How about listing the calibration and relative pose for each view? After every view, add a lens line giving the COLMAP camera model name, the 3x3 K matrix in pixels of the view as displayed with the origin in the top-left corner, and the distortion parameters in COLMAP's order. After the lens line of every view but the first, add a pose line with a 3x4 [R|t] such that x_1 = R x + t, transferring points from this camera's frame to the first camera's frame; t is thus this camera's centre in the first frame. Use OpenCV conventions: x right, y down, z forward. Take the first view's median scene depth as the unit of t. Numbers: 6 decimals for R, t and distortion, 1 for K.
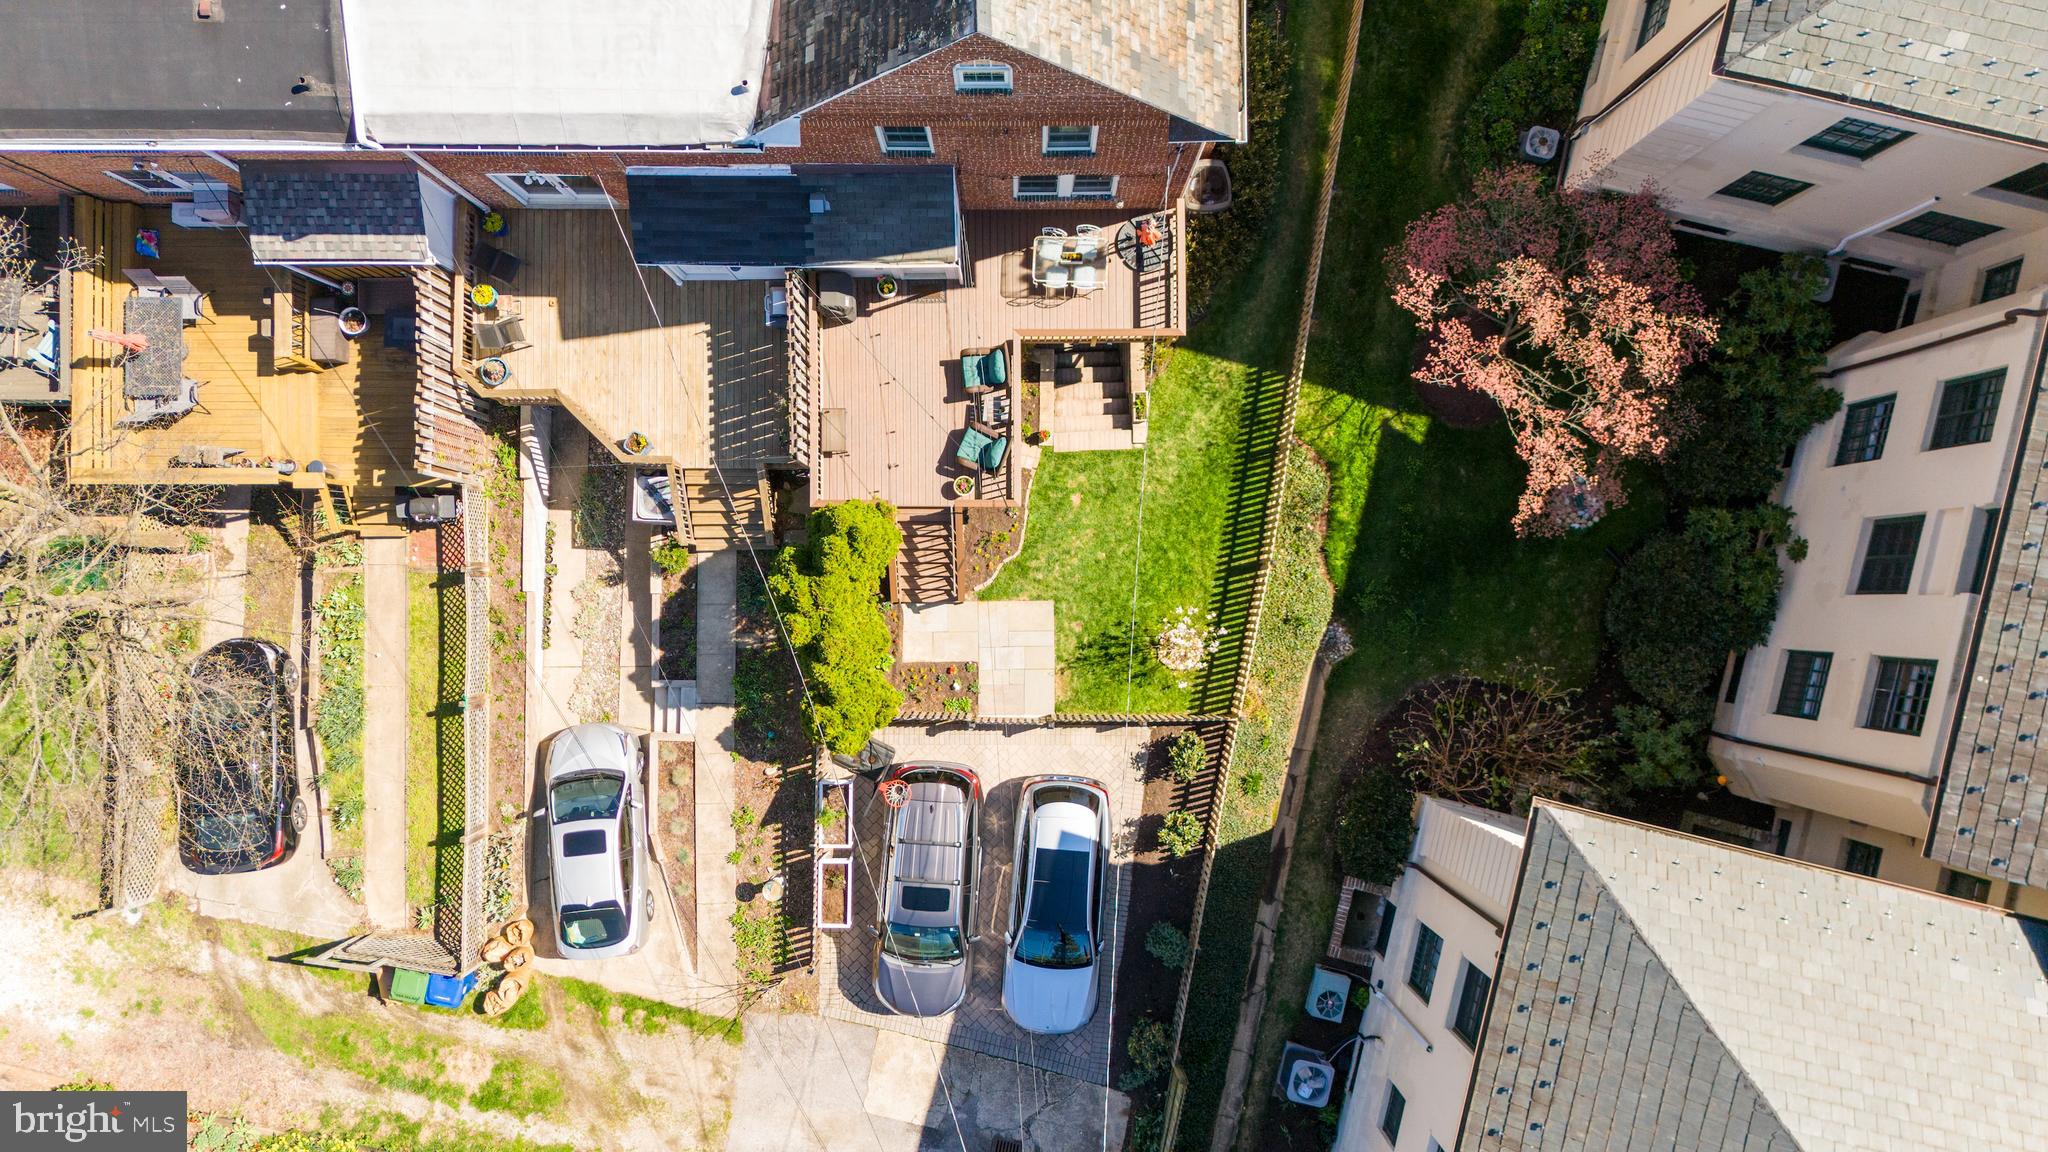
lens RADIAL K [[1493.6, 0, 1013.5], [0, 1493.6, 574.5], [0, 0, 1]] dist [0.091873, -0.118679]
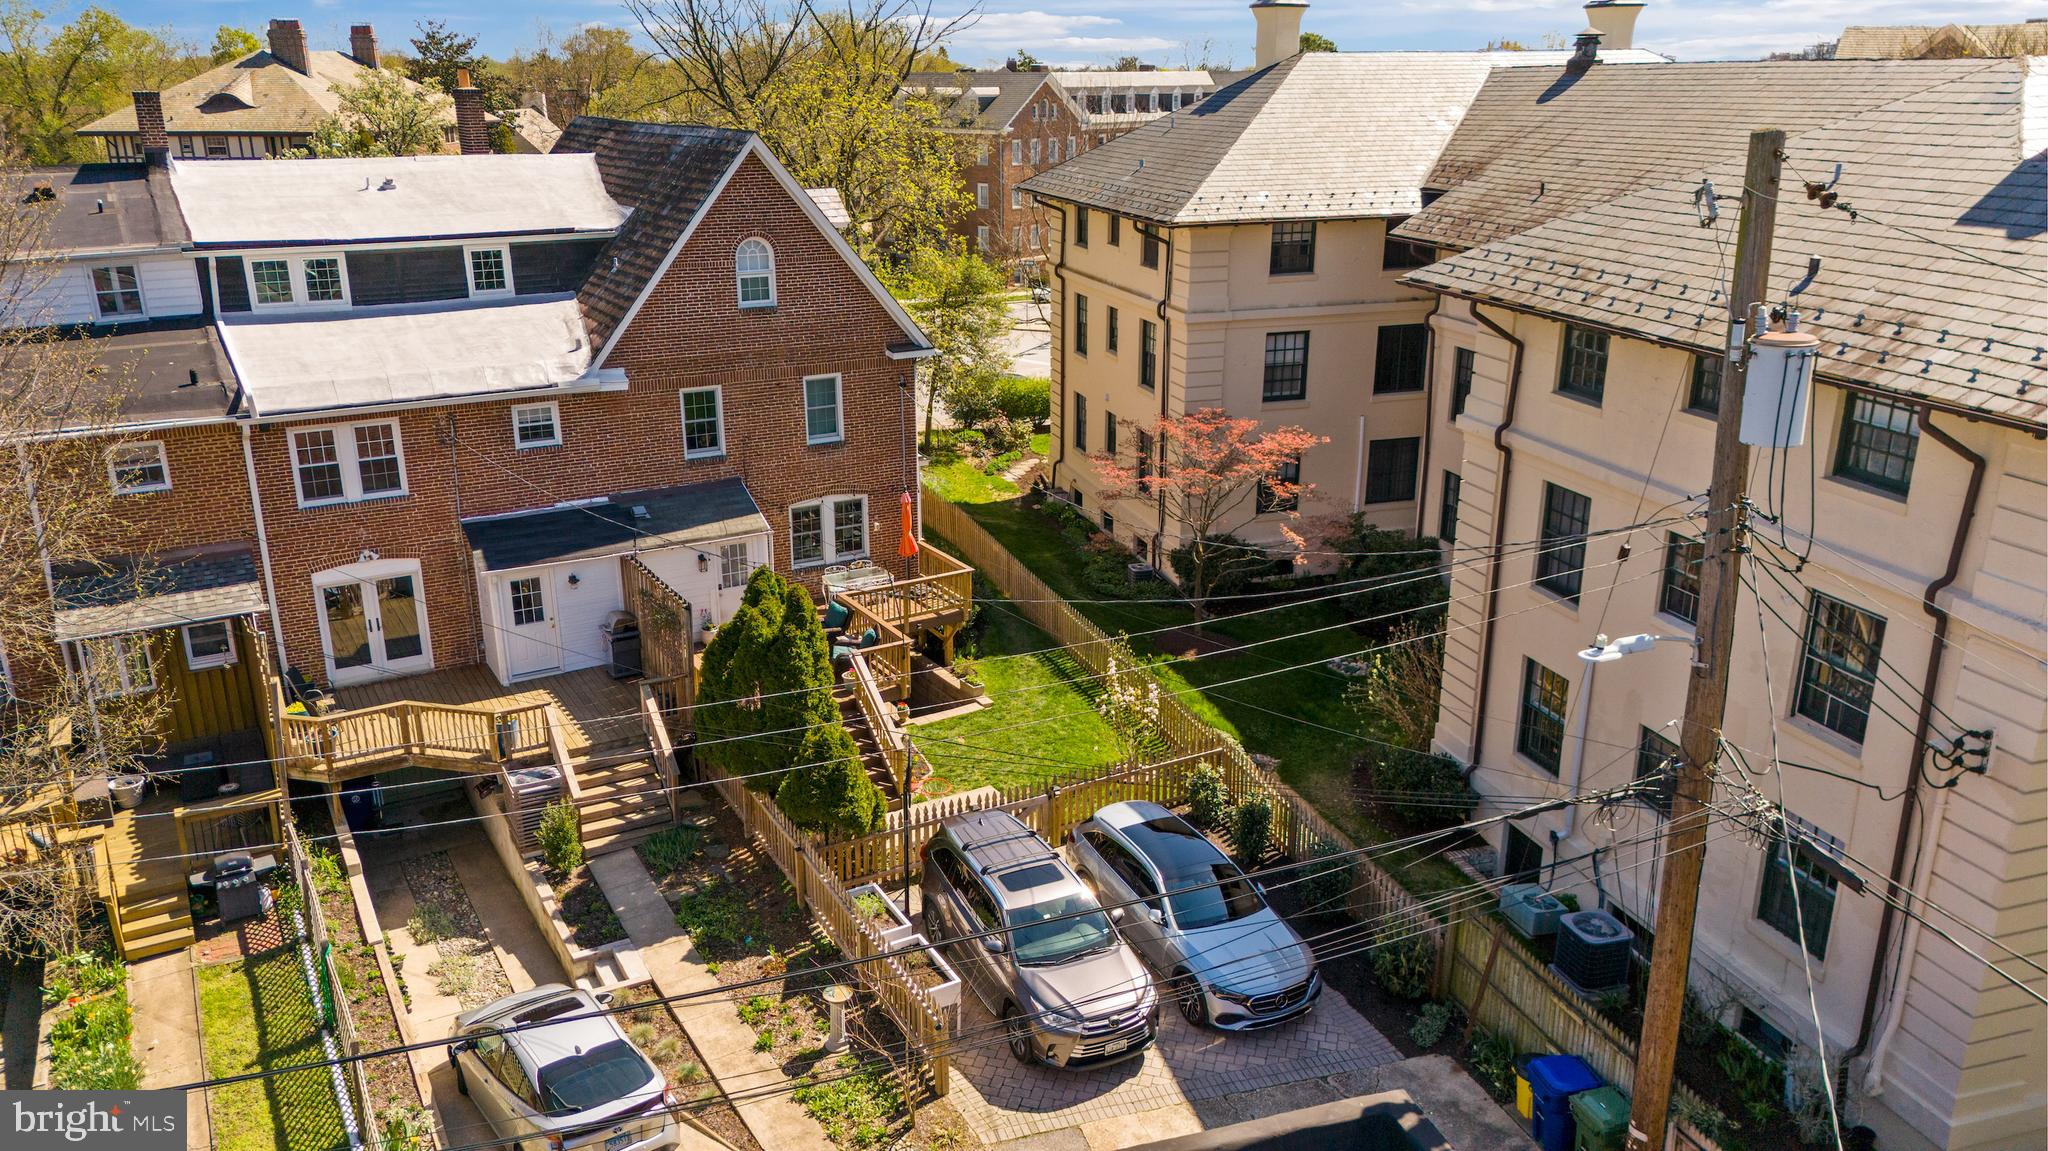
lens RADIAL K [[1493.6, 0, 1013.5], [0, 1493.6, 574.0], [0, 0, 1]] dist [0.091873, -0.118679]
pose [[0.865276, -0.156305, 0.476306, -0.399810], [0.501240, 0.284036, -0.817363, 0.780205], [-0.007530, 0.945988, 0.324115, 0.605840]]
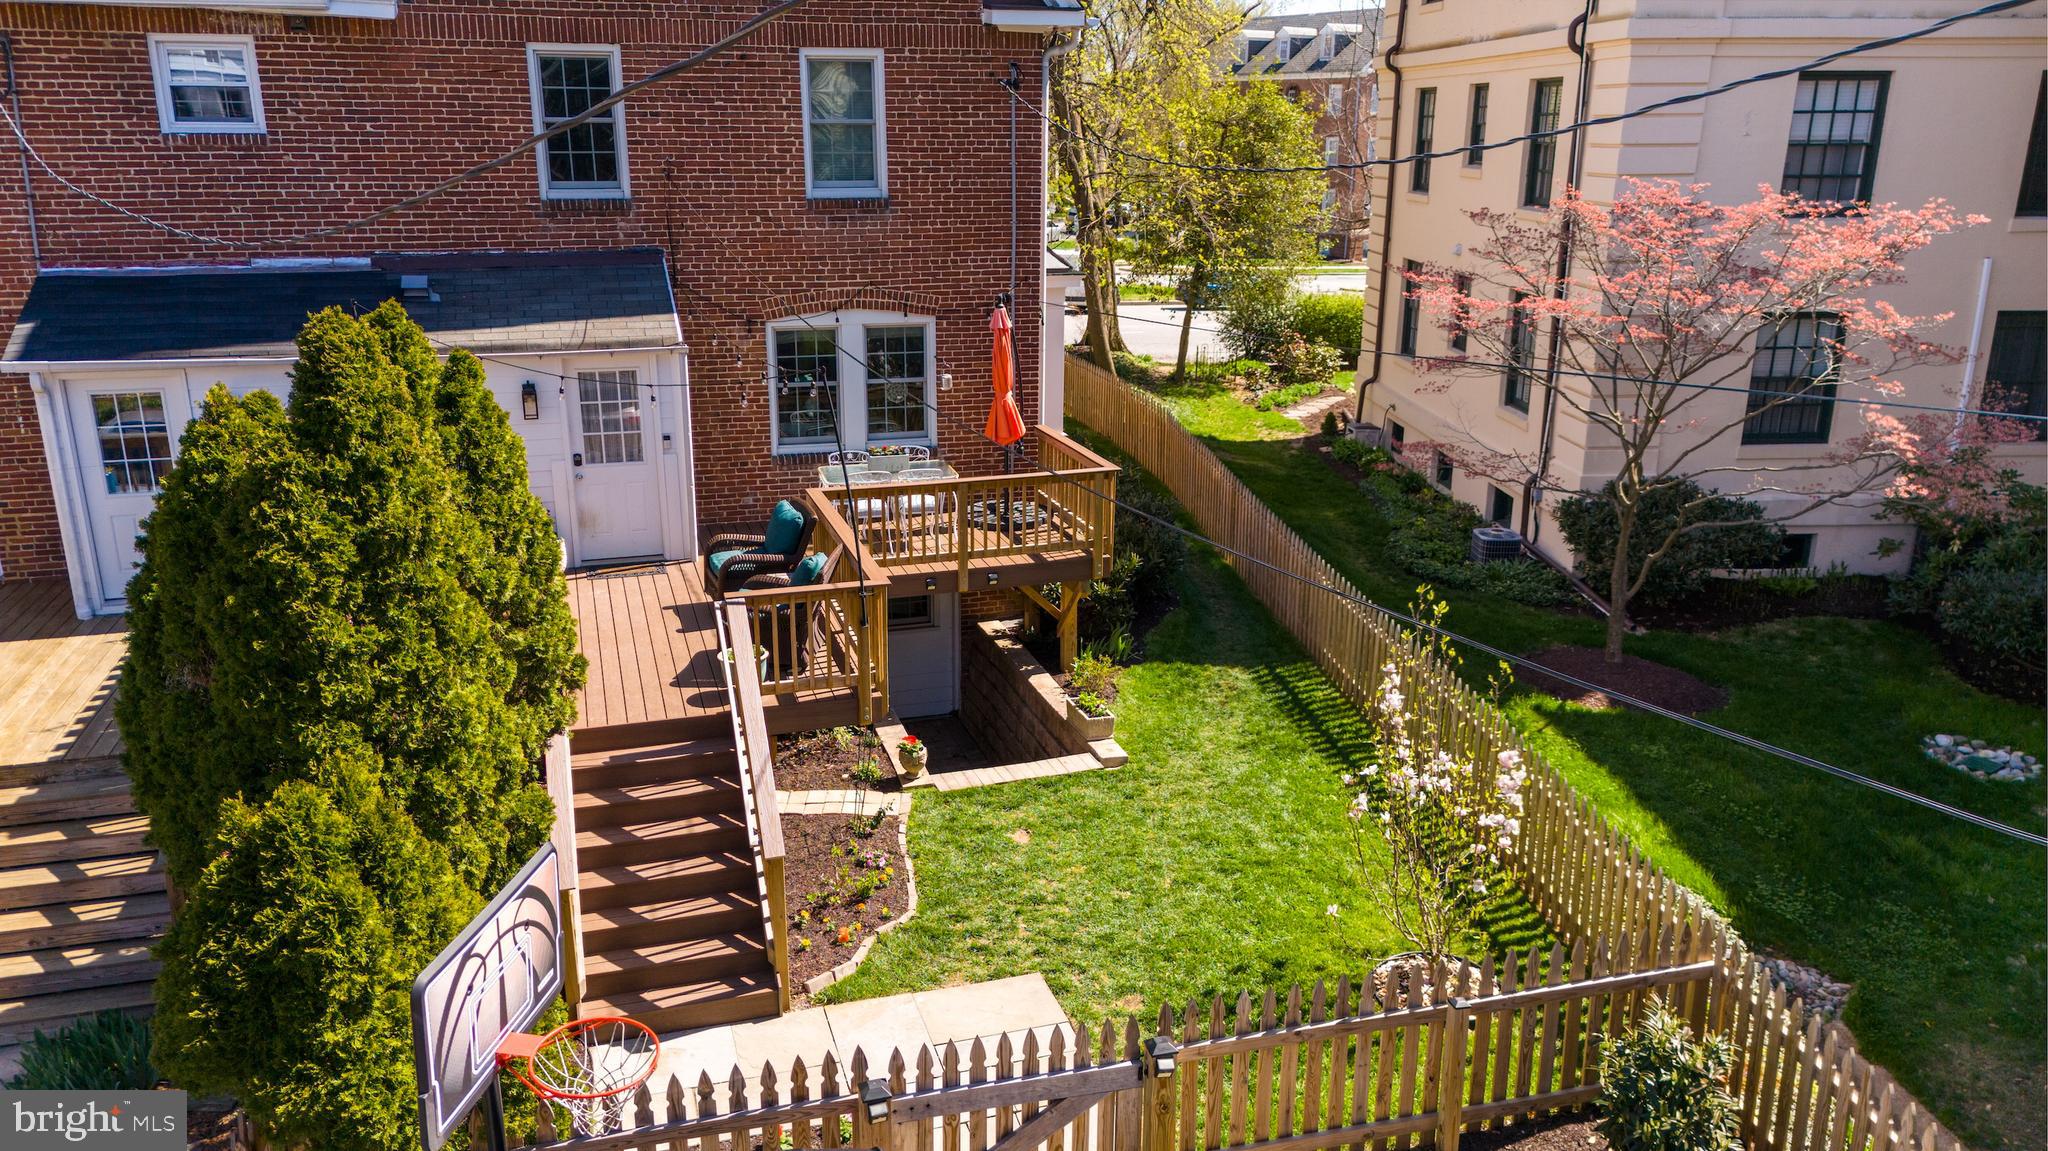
lens RADIAL K [[1493.6, 0, 1013.5], [0, 1493.6, 574.0], [0, 0, 1]] dist [0.091873, -0.118679]
pose [[0.959458, -0.075709, 0.271493, -0.071229], [0.281706, 0.288544, -0.915087, 0.326476], [-0.009057, 0.954469, 0.298174, 0.846288]]
